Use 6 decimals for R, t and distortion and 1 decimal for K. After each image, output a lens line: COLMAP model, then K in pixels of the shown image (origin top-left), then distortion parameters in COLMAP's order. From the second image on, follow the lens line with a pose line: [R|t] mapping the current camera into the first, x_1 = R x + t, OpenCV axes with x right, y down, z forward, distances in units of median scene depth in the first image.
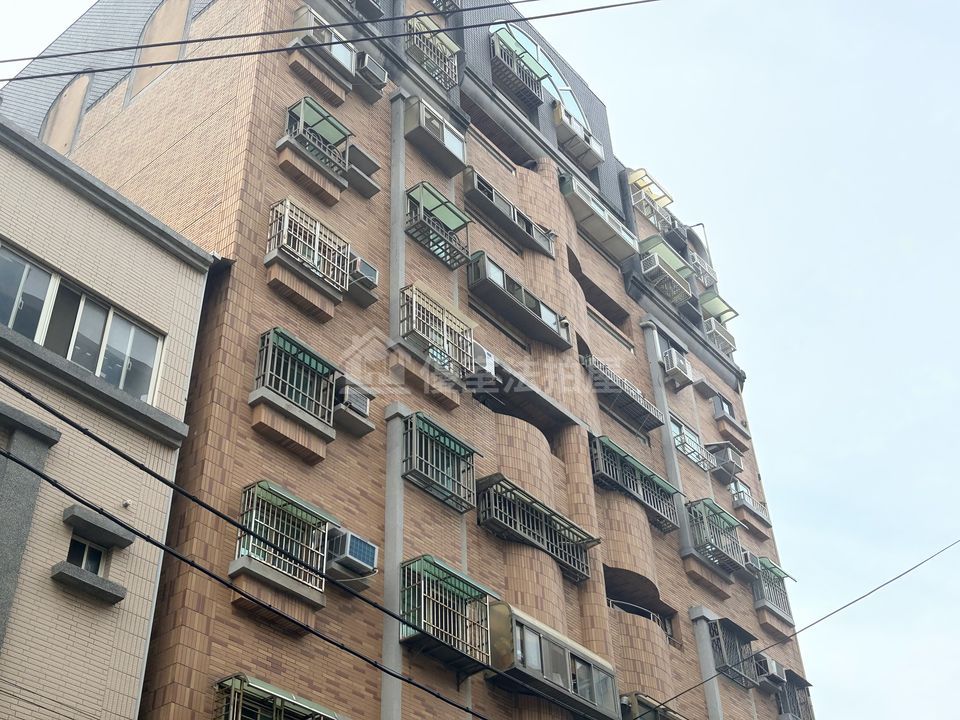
lens RADIAL K [[1216.9, 0, 479.8], [0, 1216.9, 362.8], [0, 0, 1]] dist [0.233625, -0.819988]
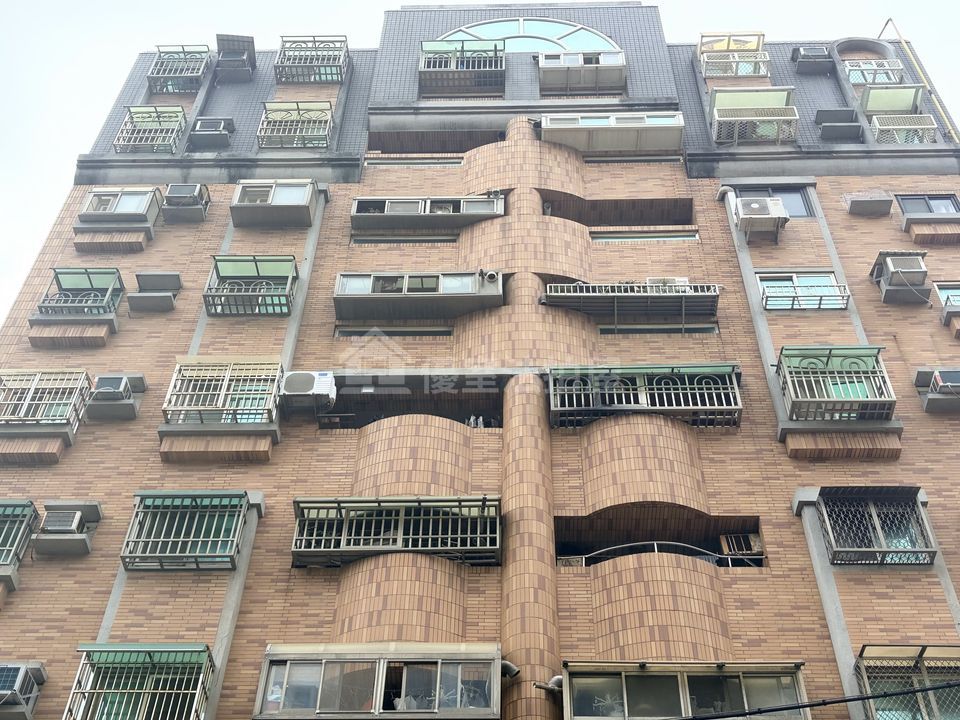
lens RADIAL K [[1237.3, 0, 486.3], [0, 1237.3, 356.8], [0, 0, 1]] dist [0.222549, -0.774618]
pose [[0.618277, -0.569963, -0.541180, 0.476680], [0.471785, 0.819846, -0.324454, 0.273610], [0.628612, -0.054718, 0.775792, 0.354731]]
